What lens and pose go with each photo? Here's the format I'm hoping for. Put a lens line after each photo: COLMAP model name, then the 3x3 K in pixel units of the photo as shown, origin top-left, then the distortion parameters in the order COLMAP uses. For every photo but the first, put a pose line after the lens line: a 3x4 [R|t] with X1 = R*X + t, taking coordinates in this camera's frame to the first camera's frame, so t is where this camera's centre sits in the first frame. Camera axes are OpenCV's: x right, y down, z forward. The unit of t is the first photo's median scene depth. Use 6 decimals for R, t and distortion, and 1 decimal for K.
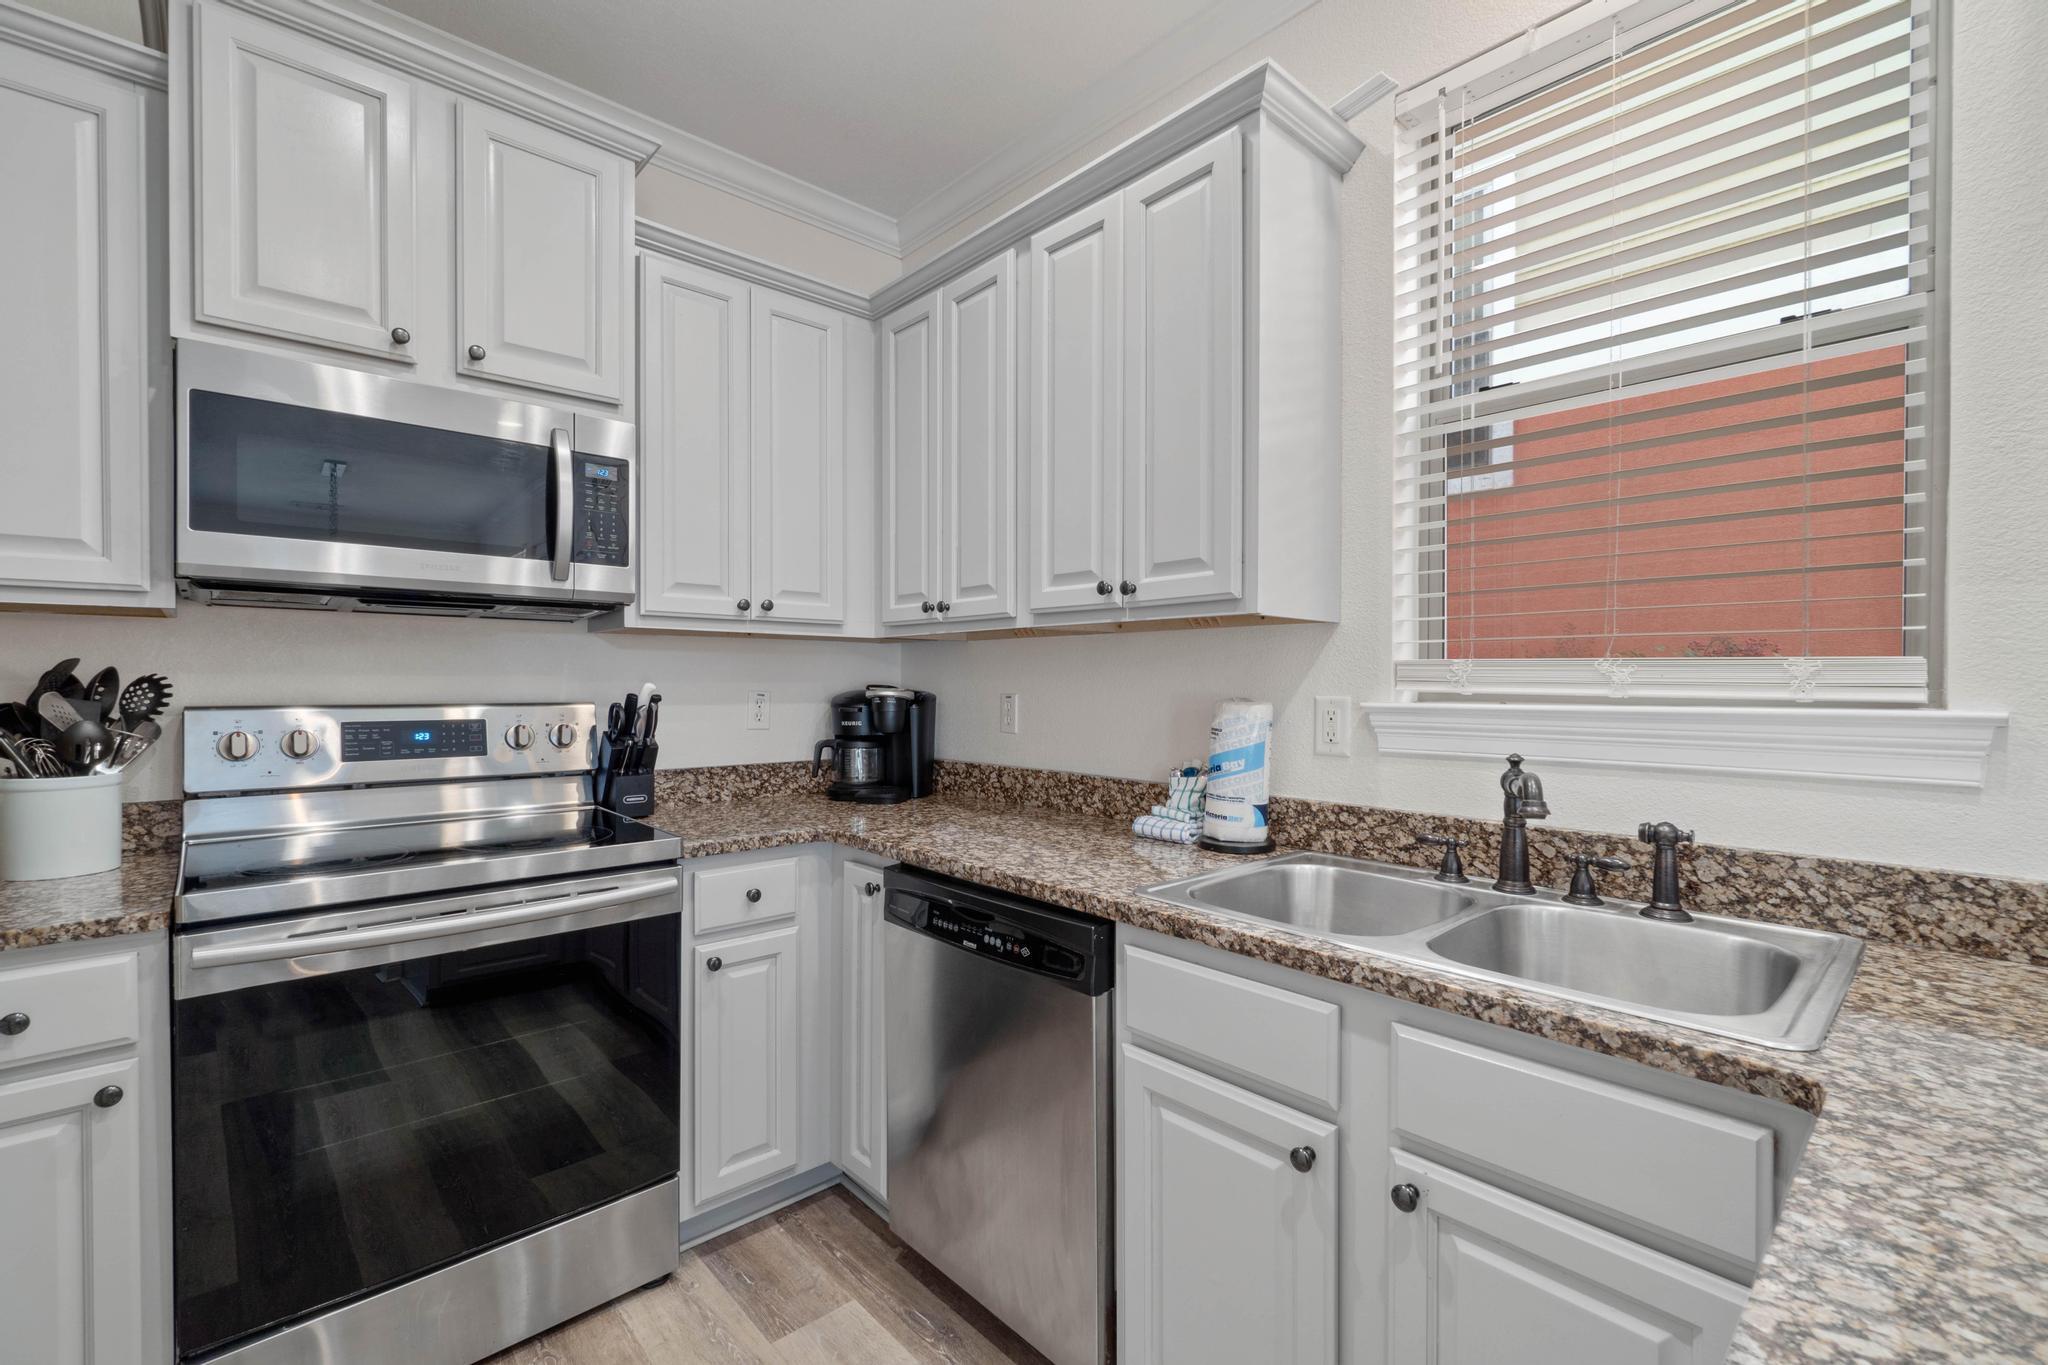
lens RADIAL K [[887.7, 0, 1014.3], [0, 887.7, 685.3], [0, 0, 1]] dist [0.001685, 0.000098]
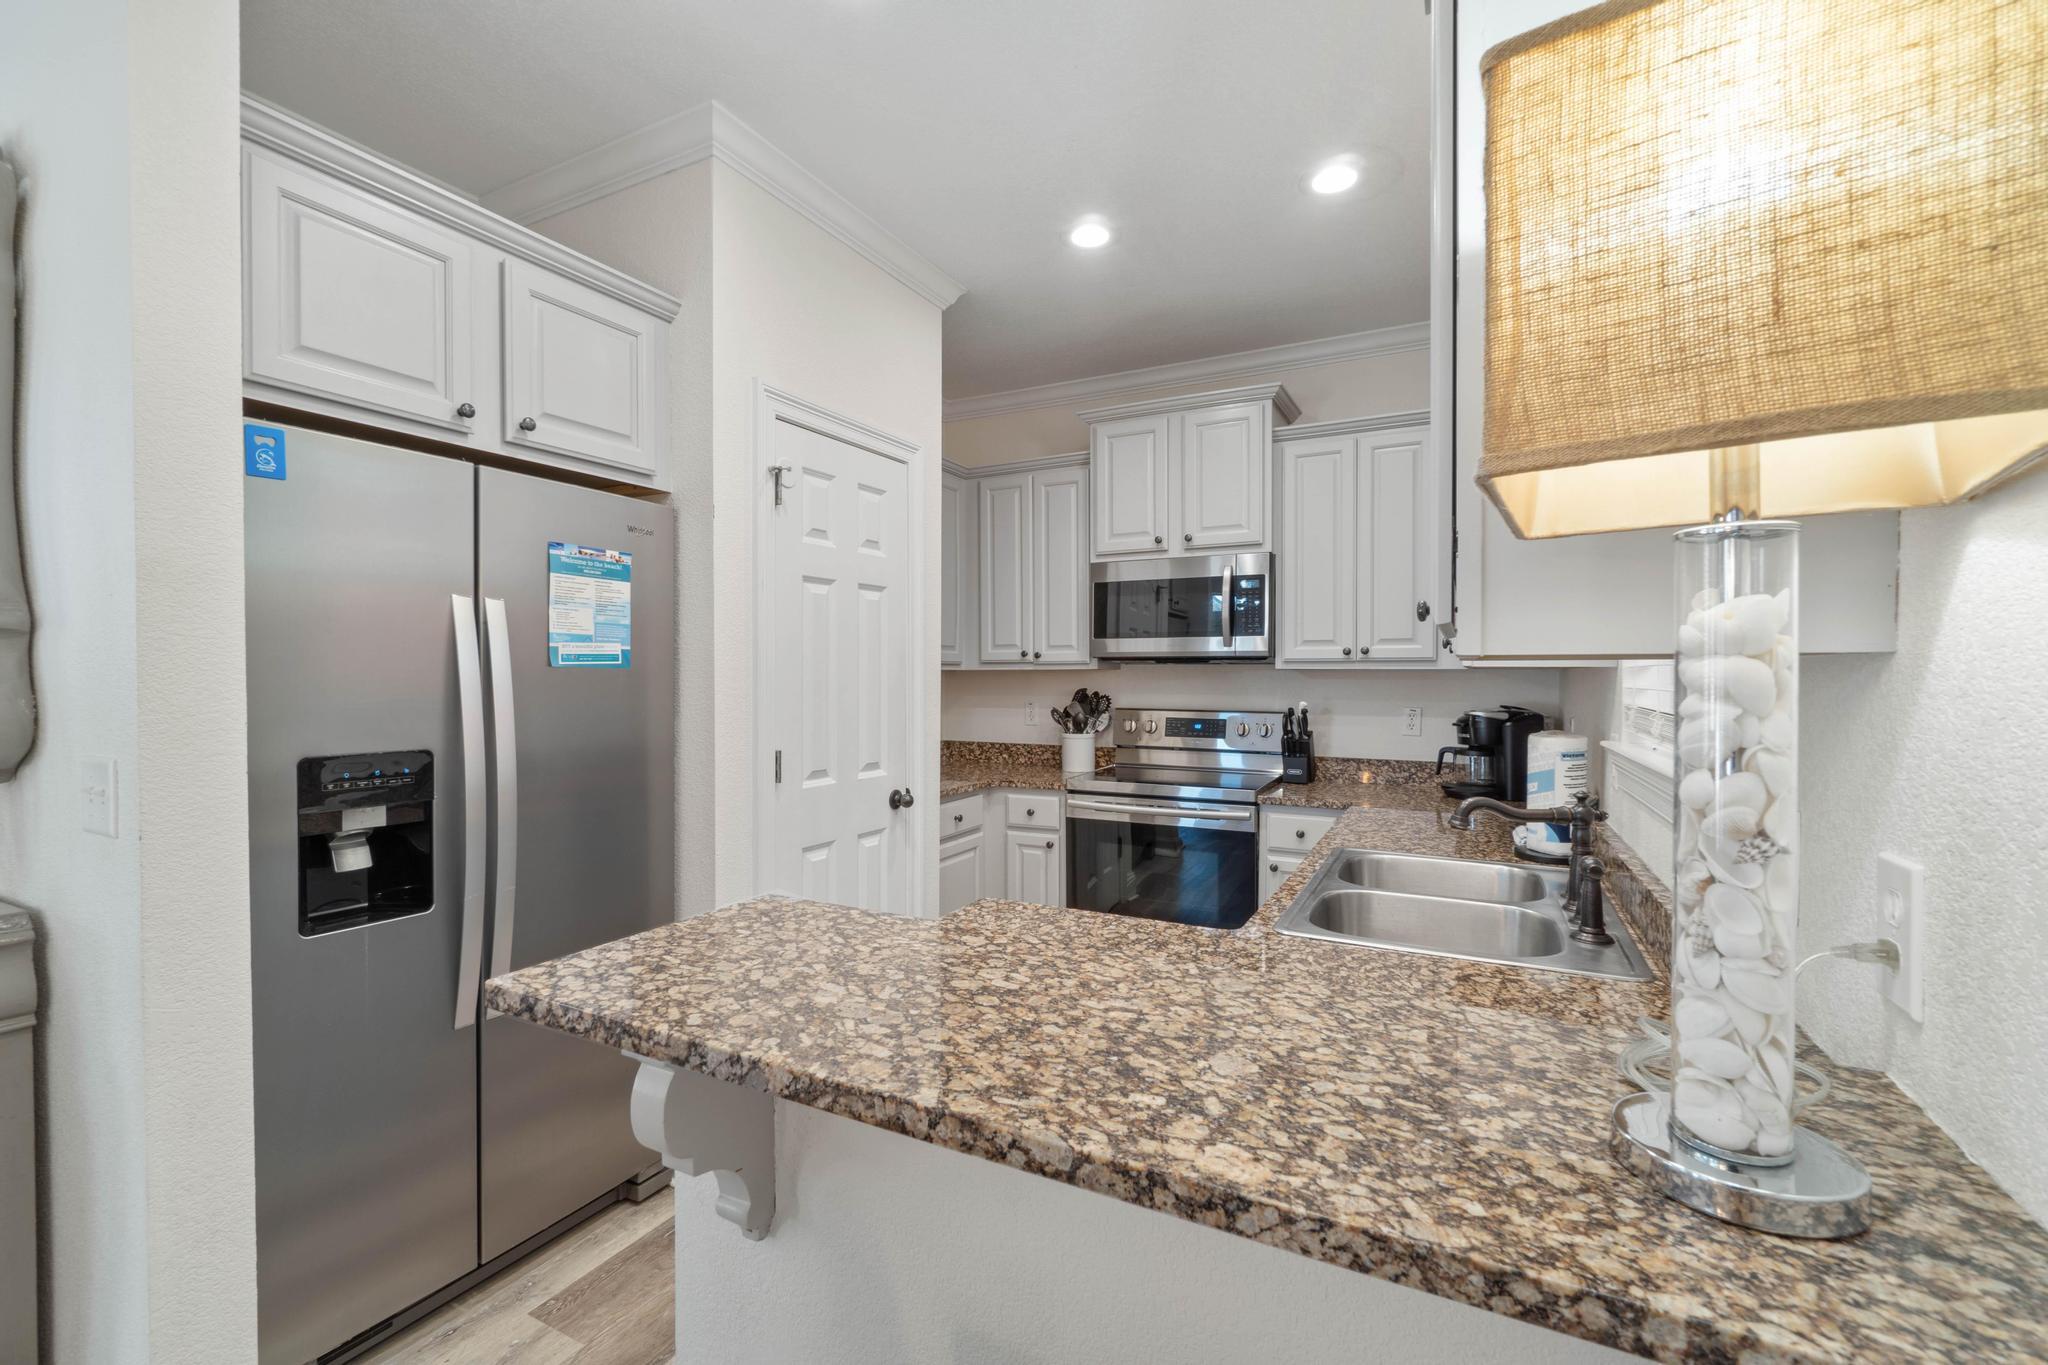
lens RADIAL K [[887.7, 0, 1014.3], [0, 887.7, 685.3], [0, 0, 1]] dist [0.001685, 0.000098]
pose [[0.343118, 0.007117, -0.939265, 1.035570], [-0.005281, 0.999970, 0.005648, -0.042599], [0.939277, 0.003023, 0.343146, -0.055861]]
